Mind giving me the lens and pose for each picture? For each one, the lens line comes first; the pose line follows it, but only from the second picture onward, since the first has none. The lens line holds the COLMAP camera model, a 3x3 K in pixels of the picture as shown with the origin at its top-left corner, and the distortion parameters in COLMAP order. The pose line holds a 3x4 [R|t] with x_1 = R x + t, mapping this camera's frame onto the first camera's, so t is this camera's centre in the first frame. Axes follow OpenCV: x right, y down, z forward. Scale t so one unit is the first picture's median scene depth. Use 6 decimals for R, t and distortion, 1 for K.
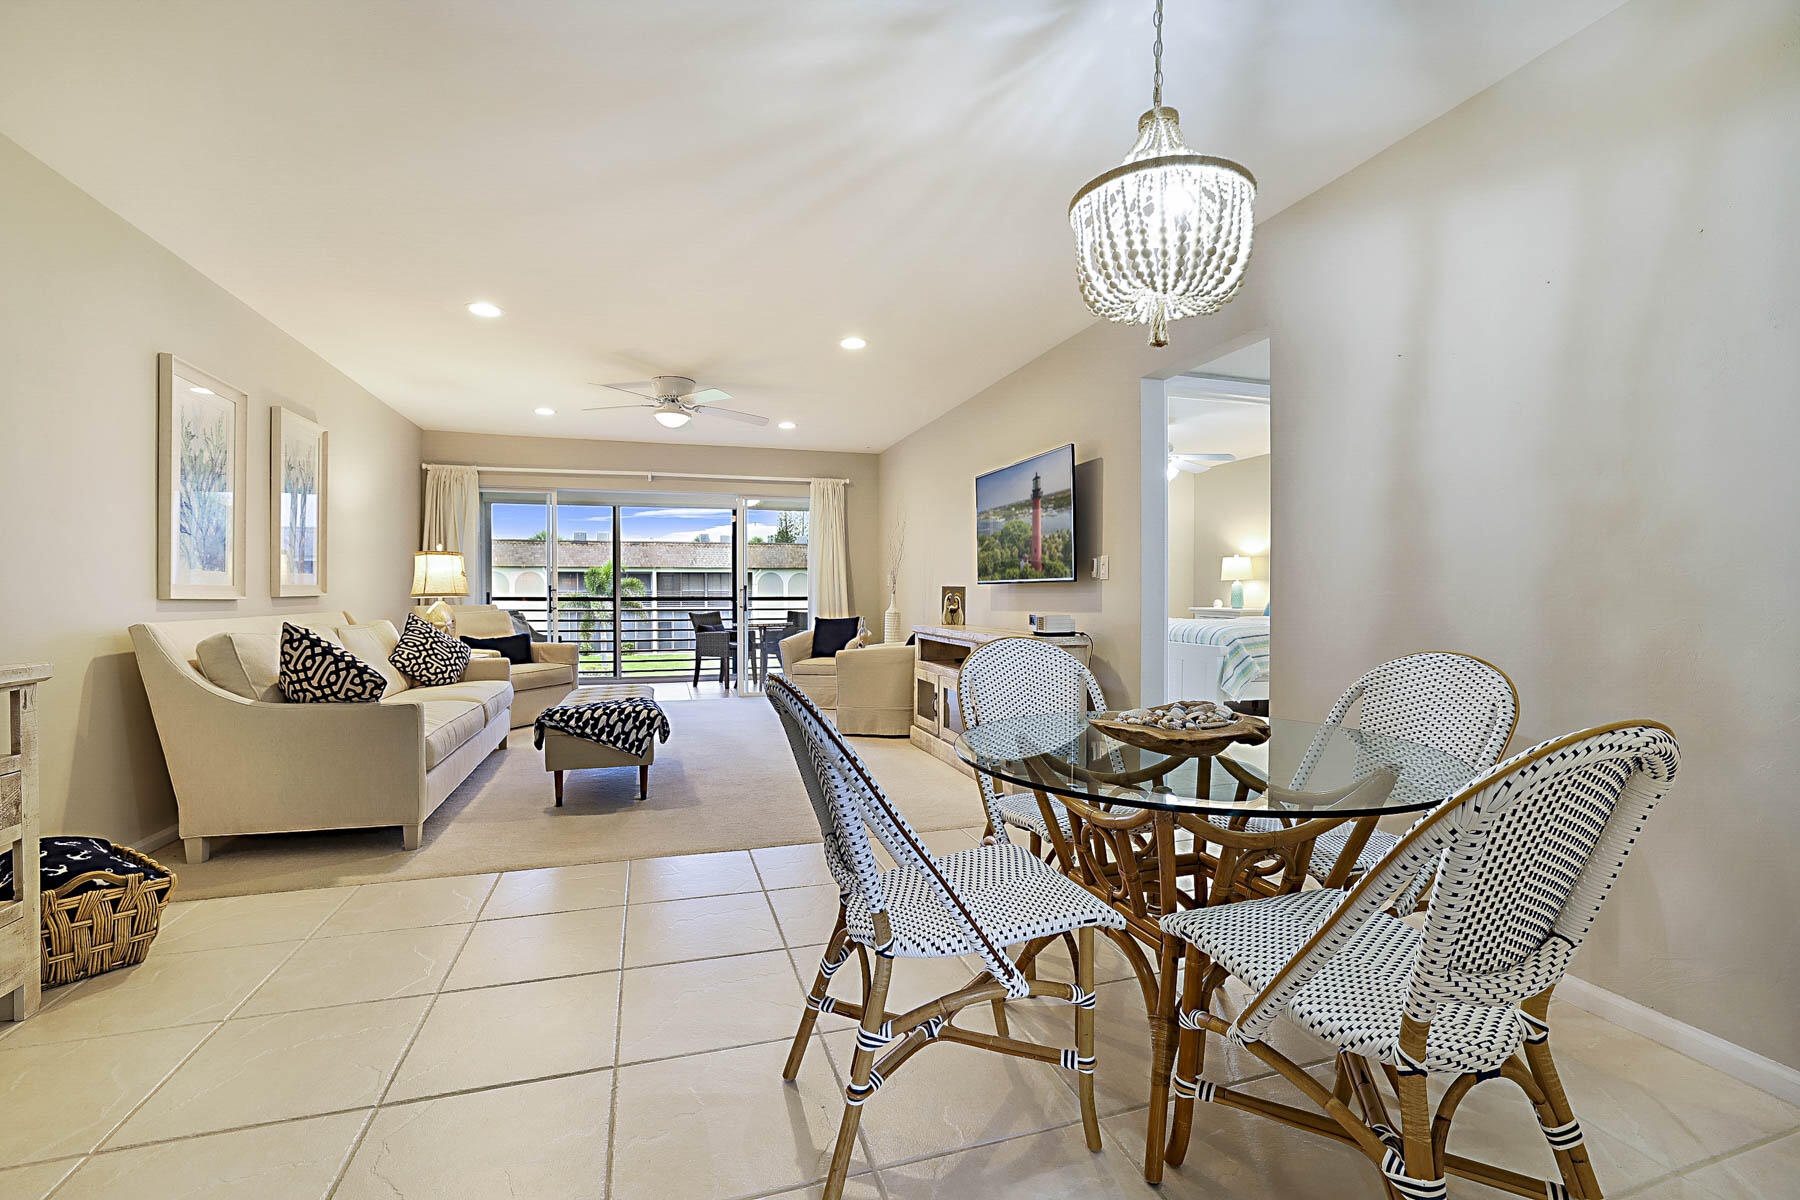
lens RADIAL K [[779.9, 0, 896.5], [0, 779.9, 594.6], [0, 0, 1]] dist [-0.043465, 0.015852]
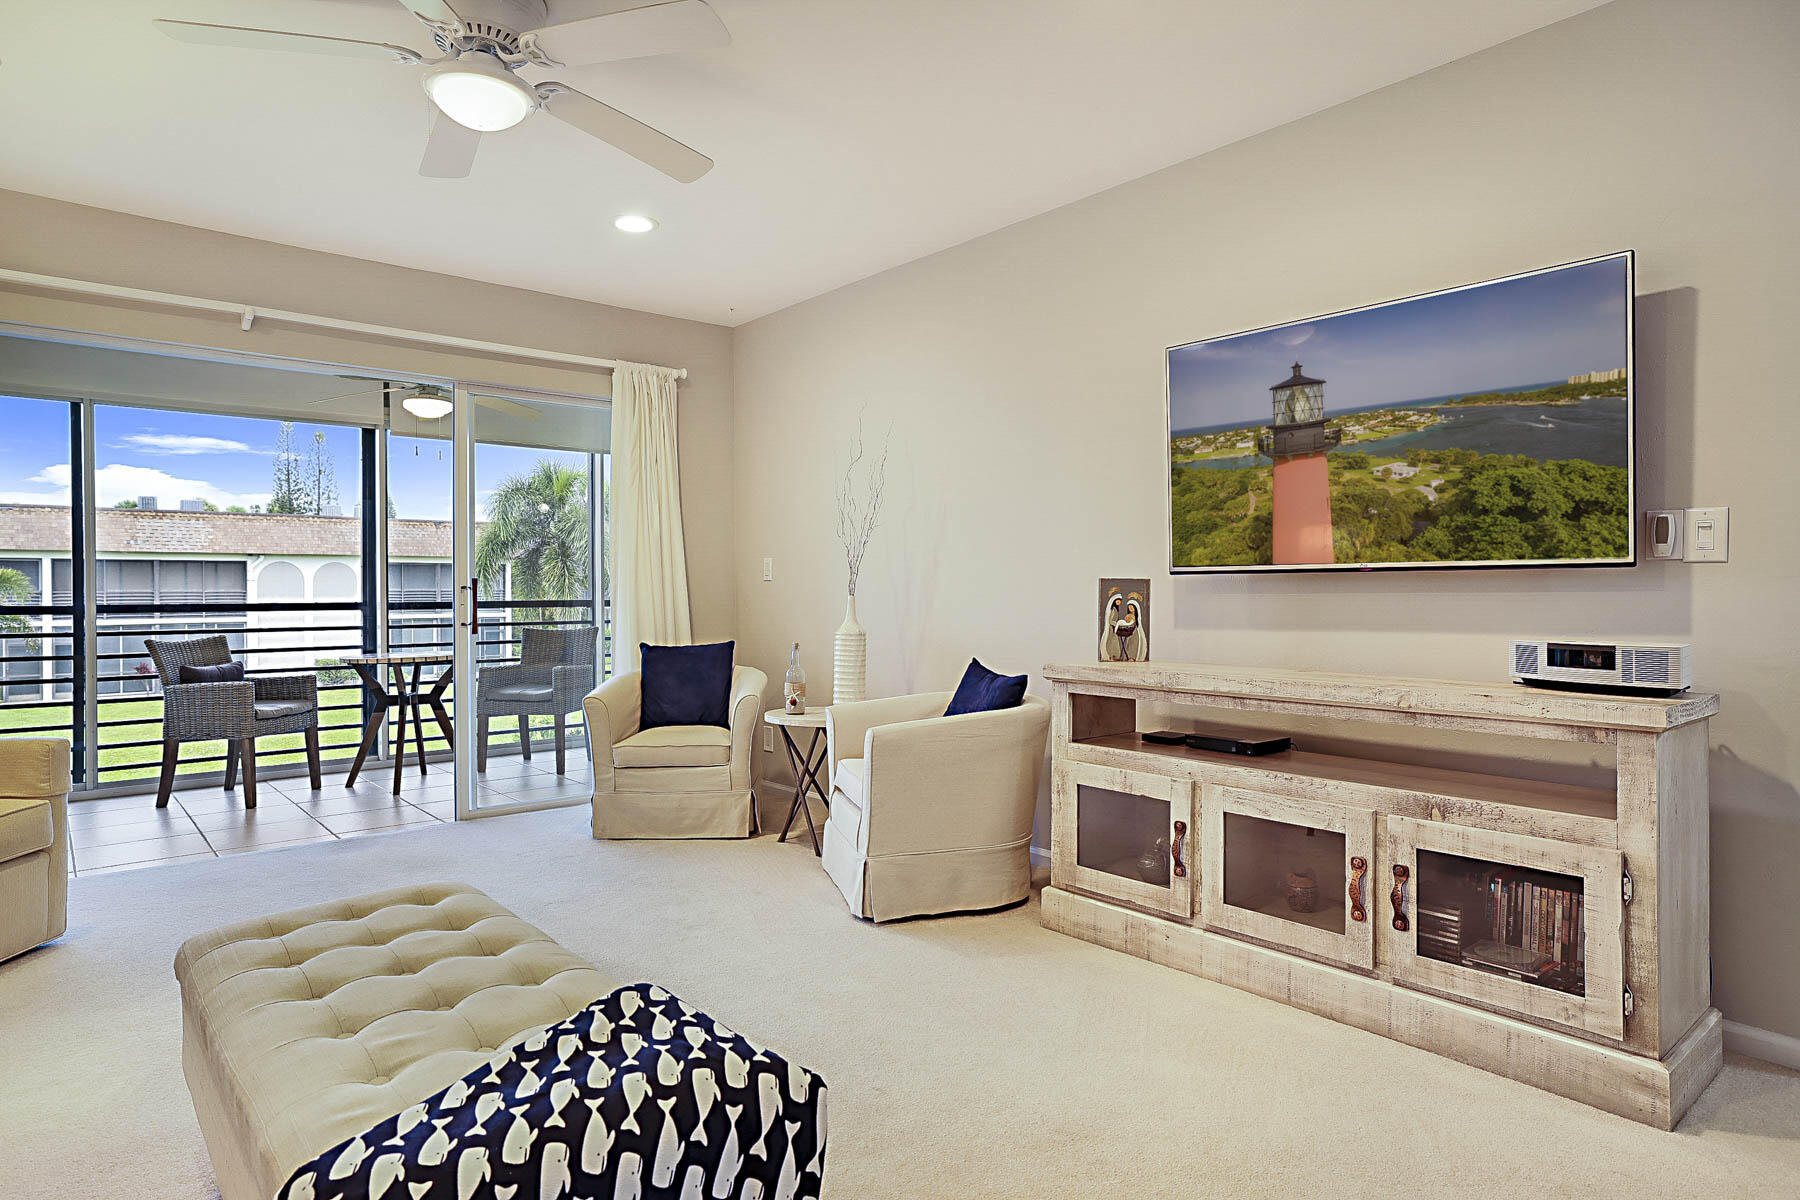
lens RADIAL K [[1025.1, 0, 893.5], [0, 1025.1, 595.1], [0, 0, 1]] dist [-0.034426, 0.036453]
pose [[0.920352, -0.004189, 0.391070, -0.334607], [0.003835, 0.999991, 0.001684, -0.002358], [-0.391073, -0.000050, 0.920360, 0.561240]]
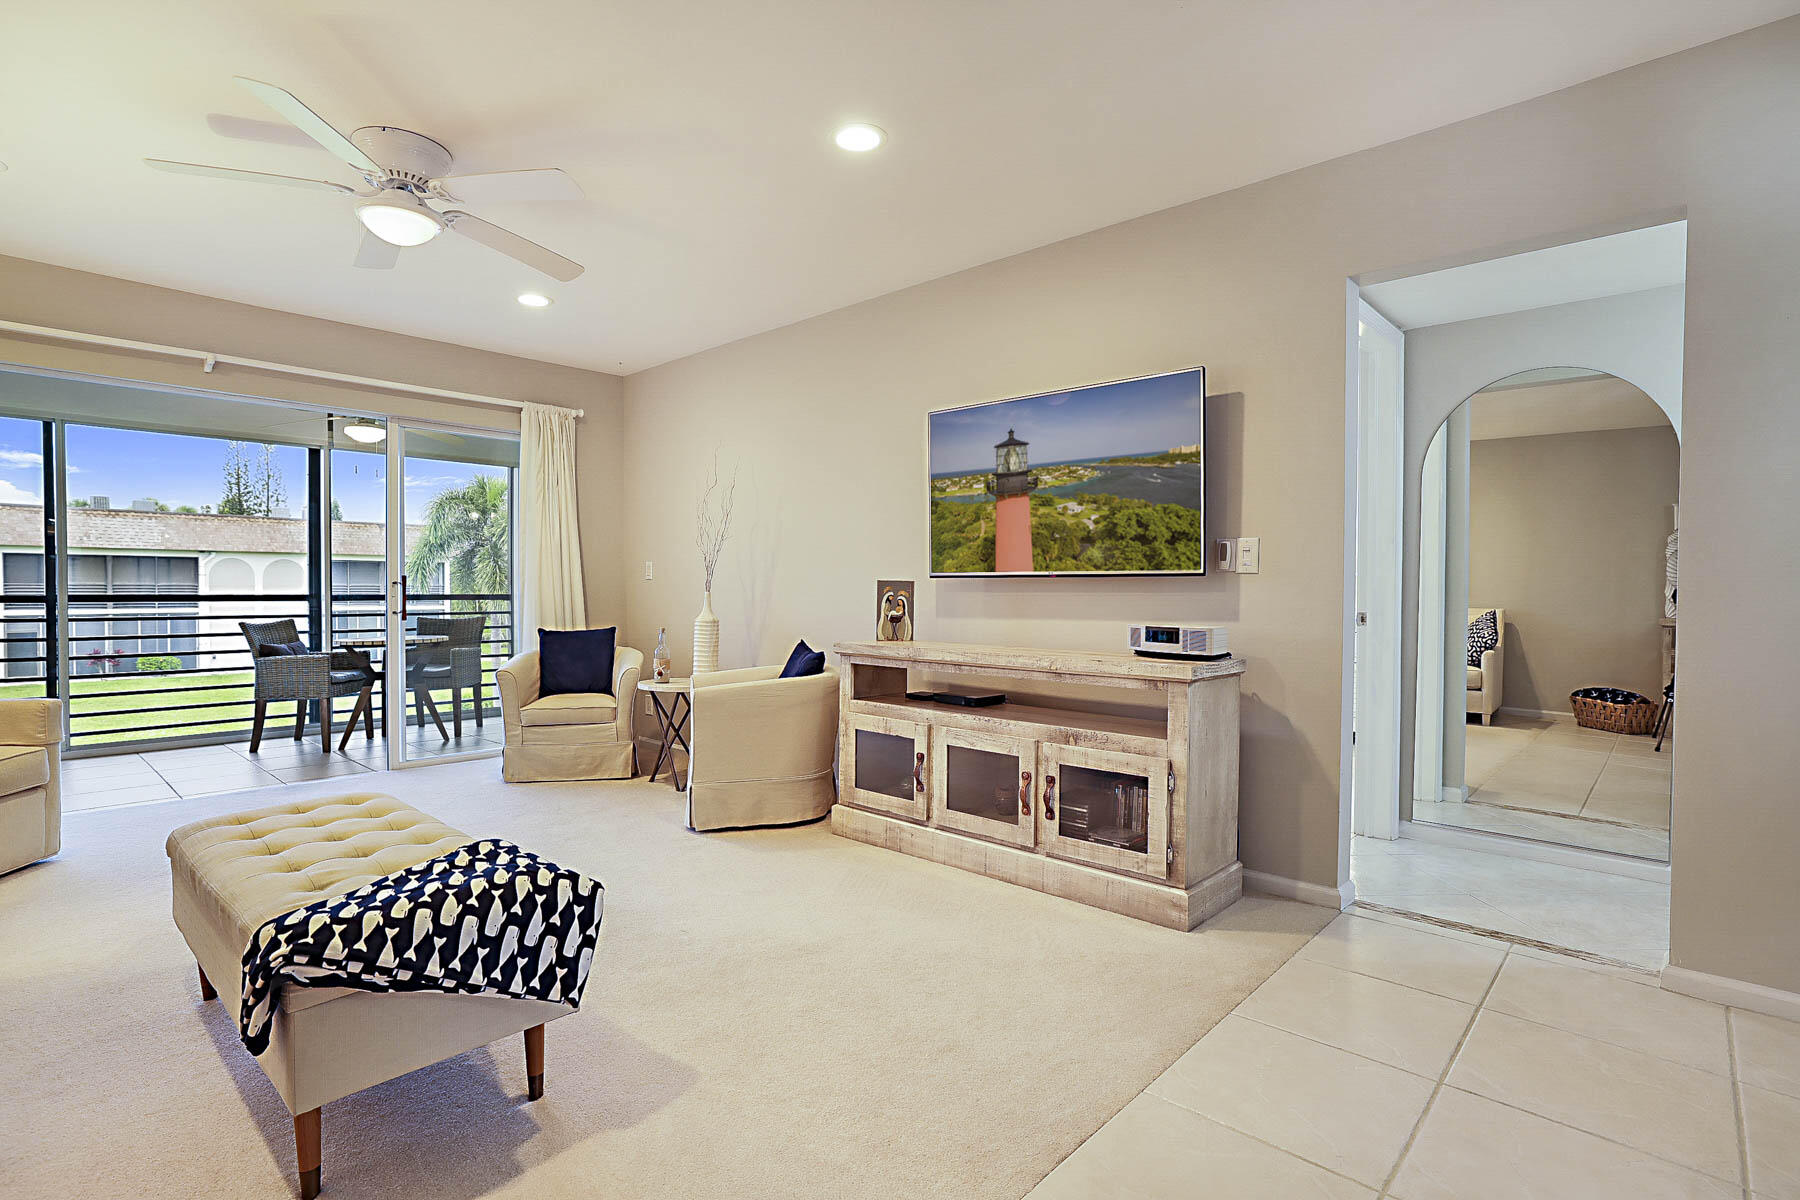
lens RADIAL K [[876.5, 0, 900.1], [0, 876.5, 605.2], [0, 0, 1]] dist [-0.047266, 0.026167]
pose [[0.867317, -0.003358, 0.497745, -0.321891], [-0.004695, 0.999878, 0.014926, -0.001247], [-0.497734, -0.015283, 0.867195, 0.427410]]
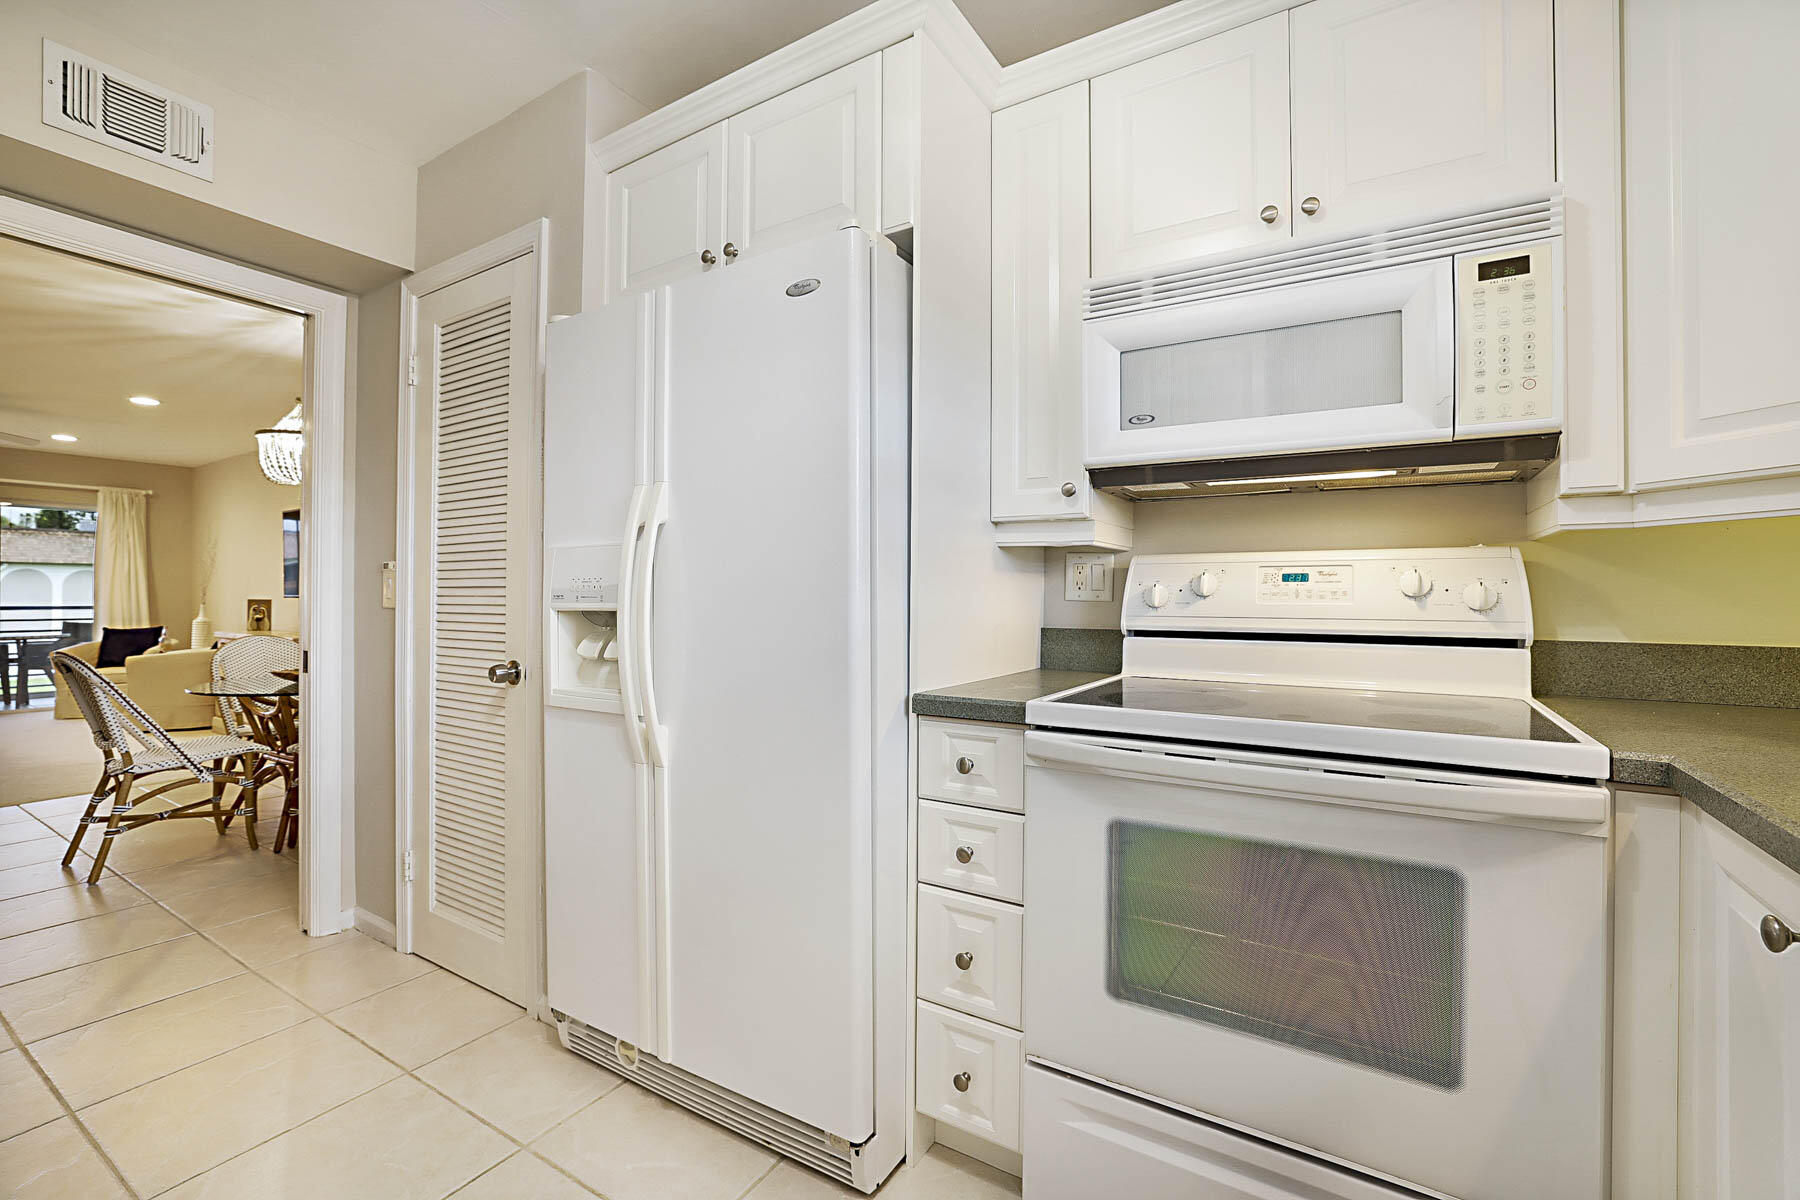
lens RADIAL K [[779.9, 0, 896.5], [0, 779.9, 594.6], [0, 0, 1]] dist [-0.043465, 0.015852]
pose [[0.767159, 0.005967, 0.641429, 0.083400], [-0.001971, 0.999974, -0.006945, -0.013170], [-0.641454, 0.004063, 0.767151, -0.633924]]
